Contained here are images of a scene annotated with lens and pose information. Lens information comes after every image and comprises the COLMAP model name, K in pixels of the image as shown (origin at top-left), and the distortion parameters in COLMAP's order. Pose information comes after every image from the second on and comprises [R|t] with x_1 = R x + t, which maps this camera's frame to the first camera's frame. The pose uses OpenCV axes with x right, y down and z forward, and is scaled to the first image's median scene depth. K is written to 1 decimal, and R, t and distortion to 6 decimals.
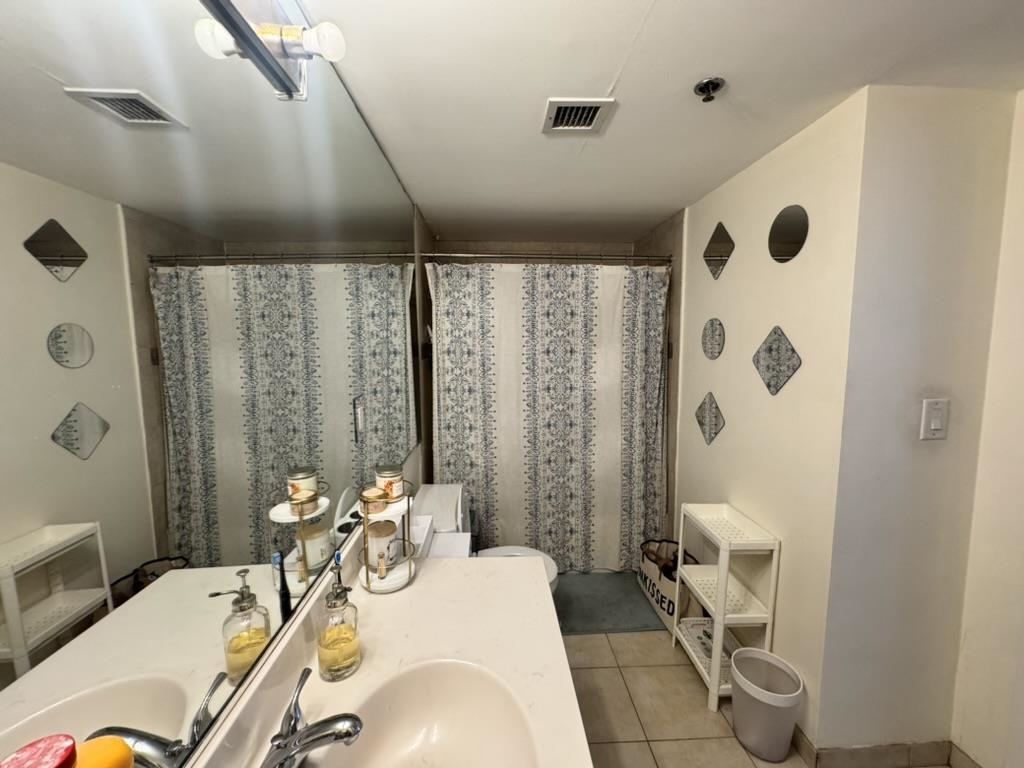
lens RADIAL K [[407.0, 0, 508.7], [0, 407.0, 382.4], [0, 0, 1]] dist [-0.003348, 0.000453]
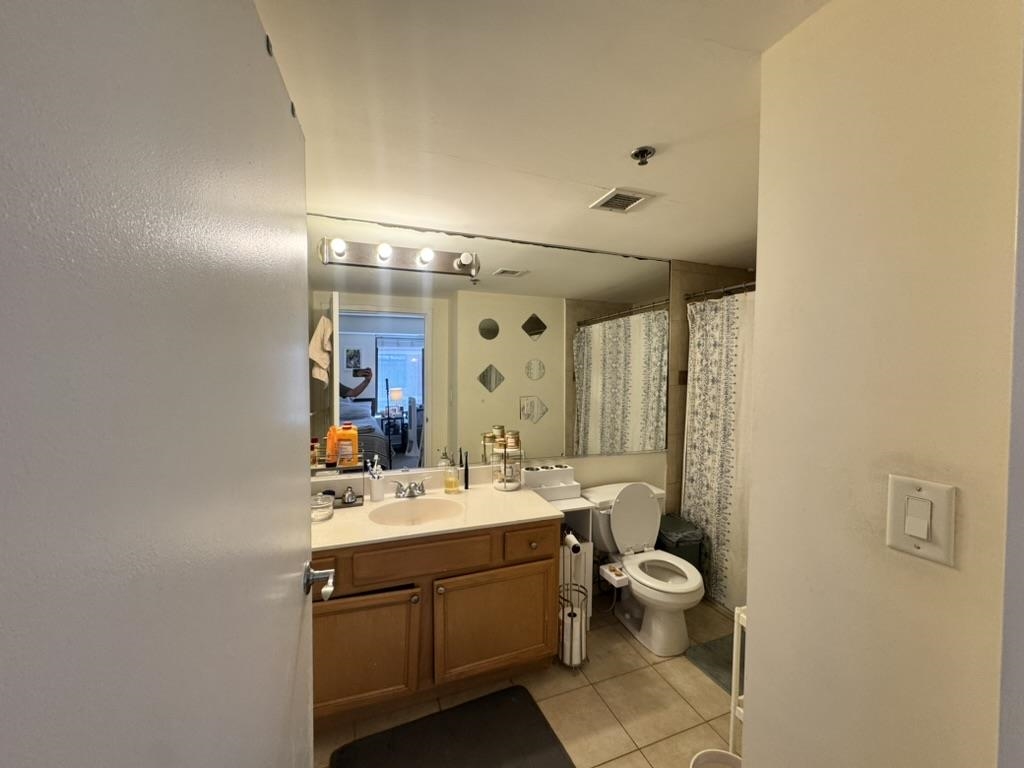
lens RADIAL K [[407.0, 0, 507.2], [0, 407.0, 383.0], [0, 0, 1]] dist [-0.003348, 0.000453]
pose [[0.297834, 0.039863, -0.953785, 0.770160], [-0.105617, 0.994370, 0.008578, -0.018578], [0.948757, 0.098181, 0.300368, 0.168357]]
